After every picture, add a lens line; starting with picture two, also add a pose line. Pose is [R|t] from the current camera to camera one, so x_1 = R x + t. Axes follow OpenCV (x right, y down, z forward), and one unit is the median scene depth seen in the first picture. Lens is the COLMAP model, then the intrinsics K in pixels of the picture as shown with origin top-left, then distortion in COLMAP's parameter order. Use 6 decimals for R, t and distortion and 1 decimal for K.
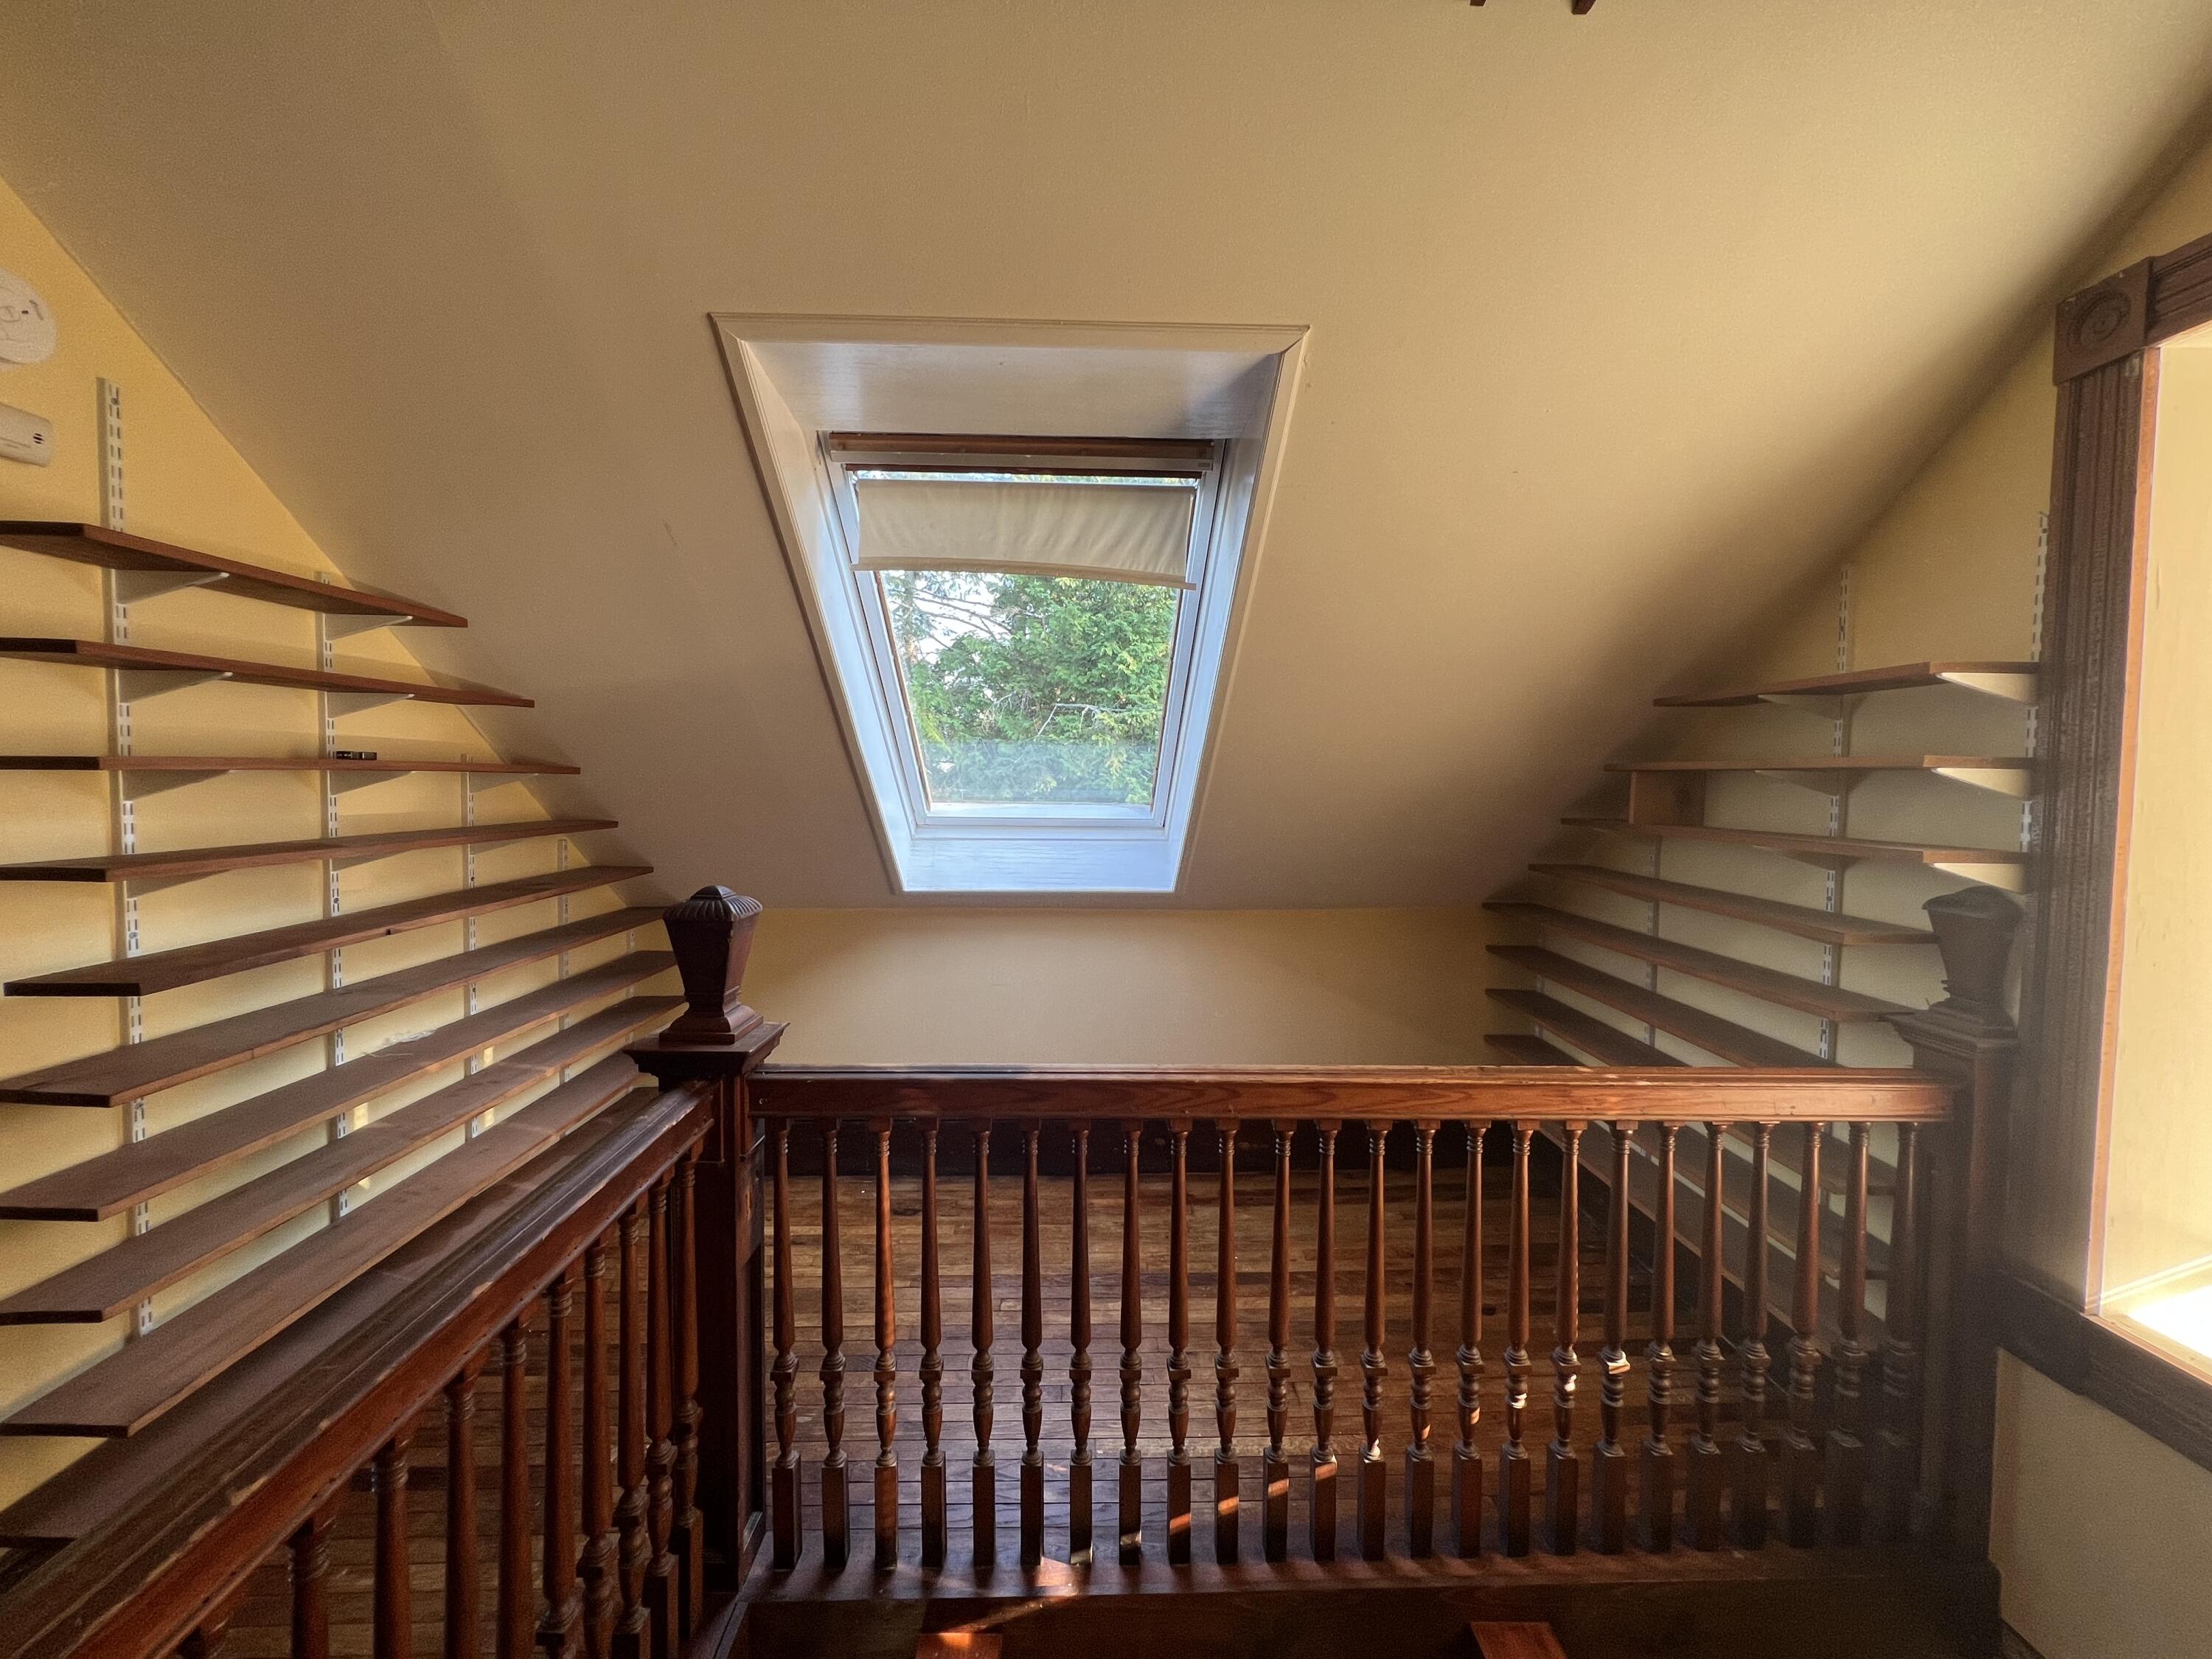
lens RADIAL K [[900.0, 0, 1106.0], [0, 900.0, 829.5], [0, 0, 1]] dist [0.002349, 0.000040]
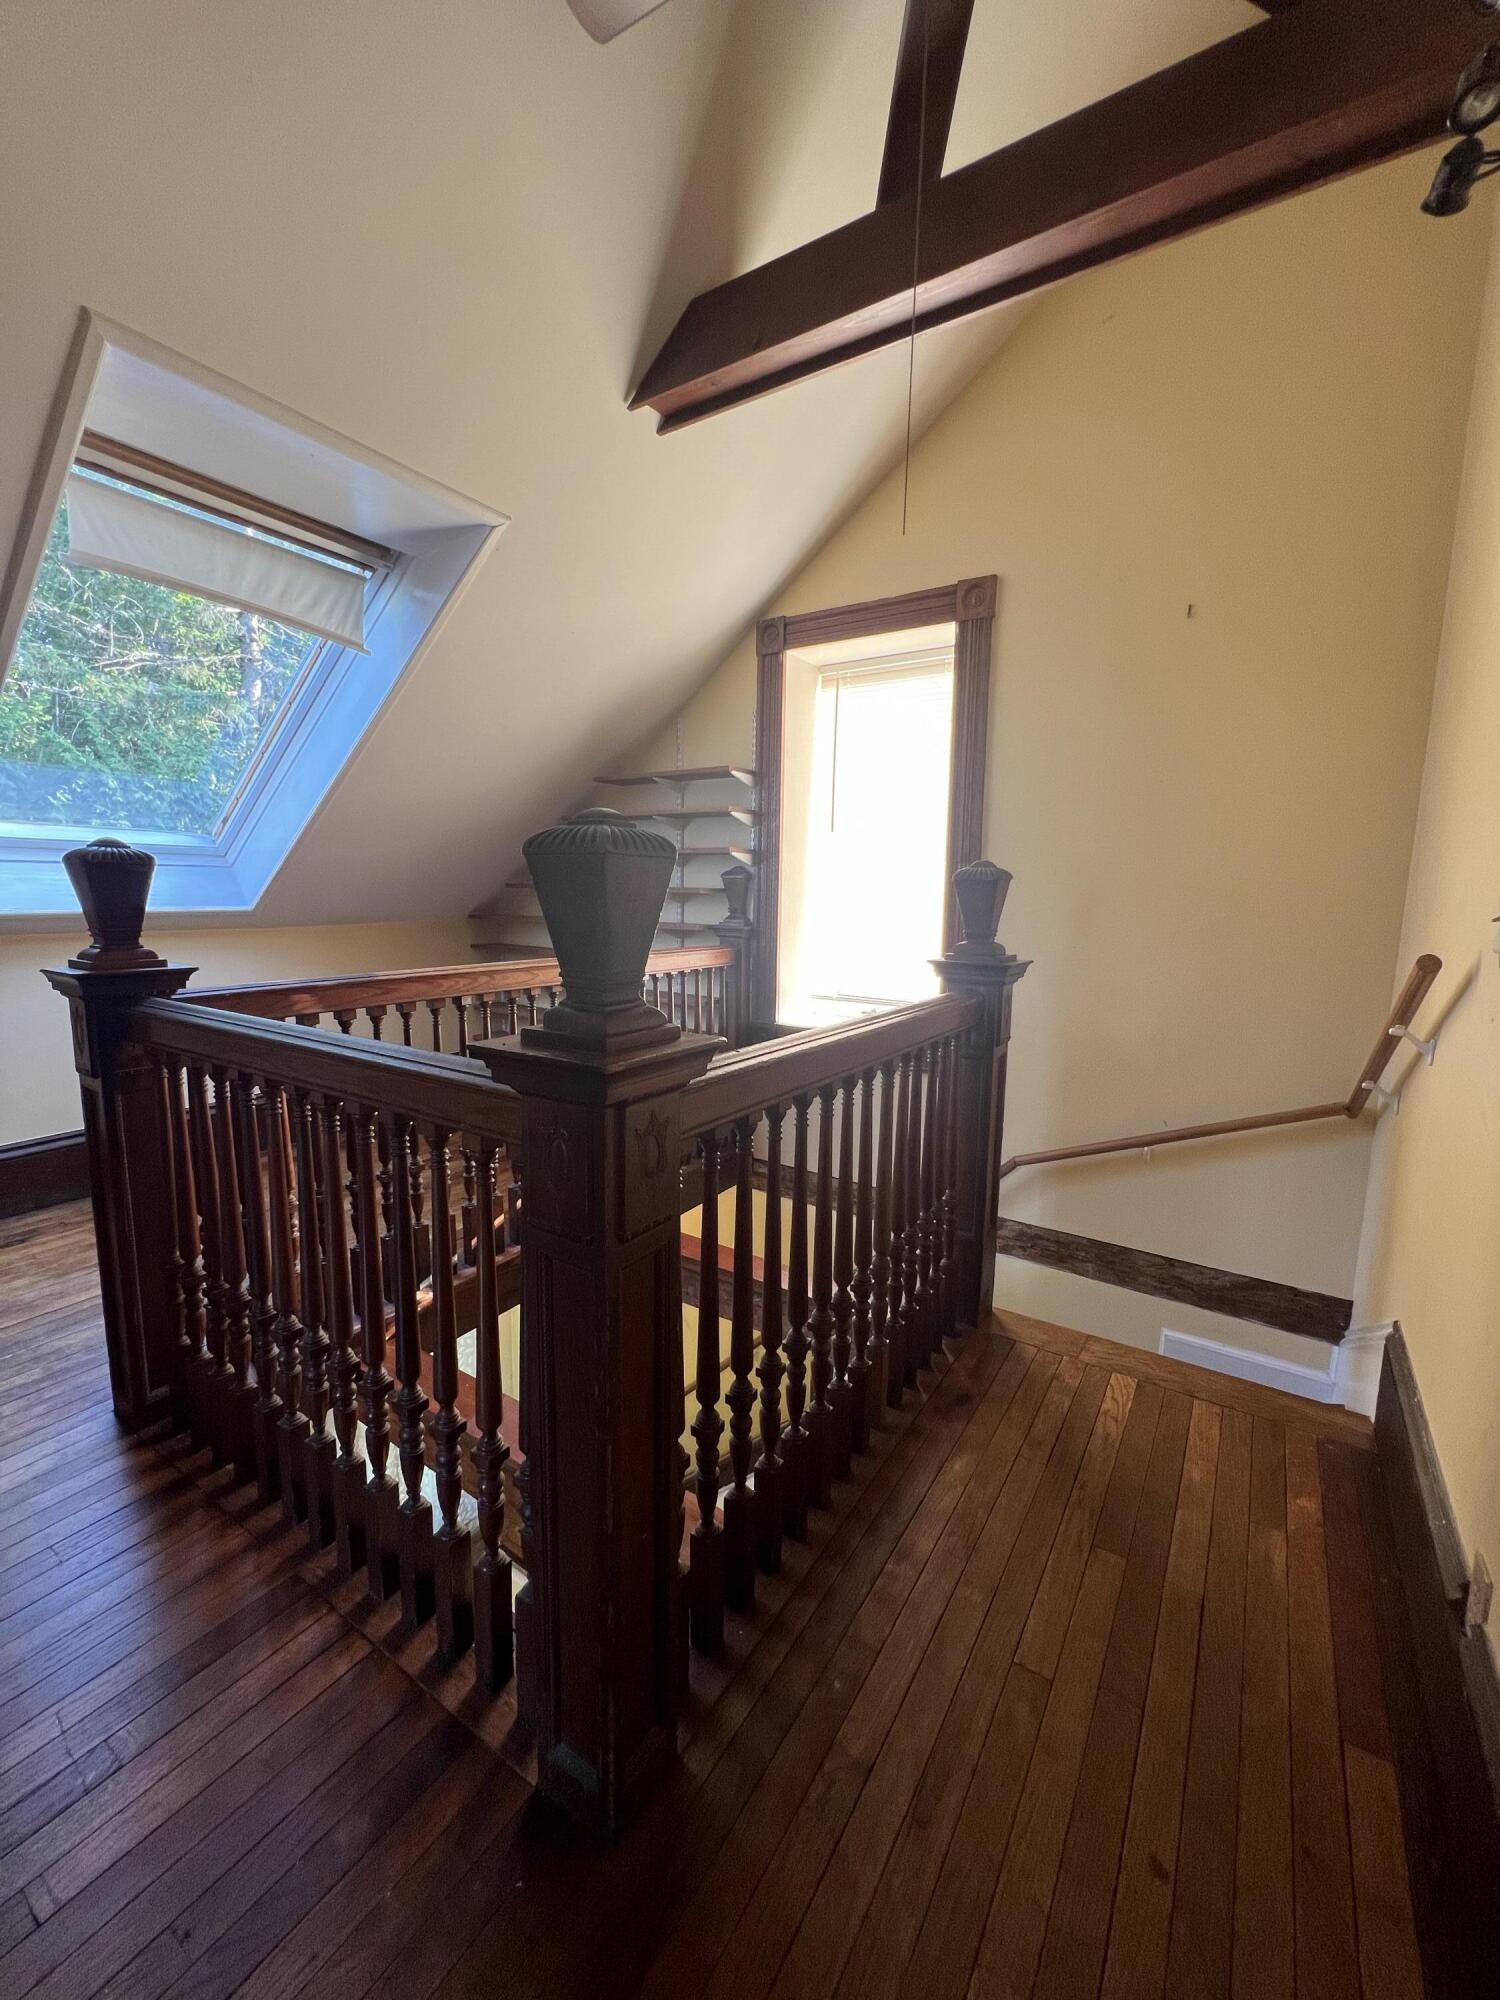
lens RADIAL K [[781.1, 0, 750.0], [0, 781.1, 1000.0], [0, 0, 1]] dist [0.000424, -0.000167]
pose [[0.564116, -0.126933, 0.815880, -0.785383], [0.042218, 0.991255, 0.125027, 0.165735], [-0.824615, -0.036085, 0.564542, -0.217466]]
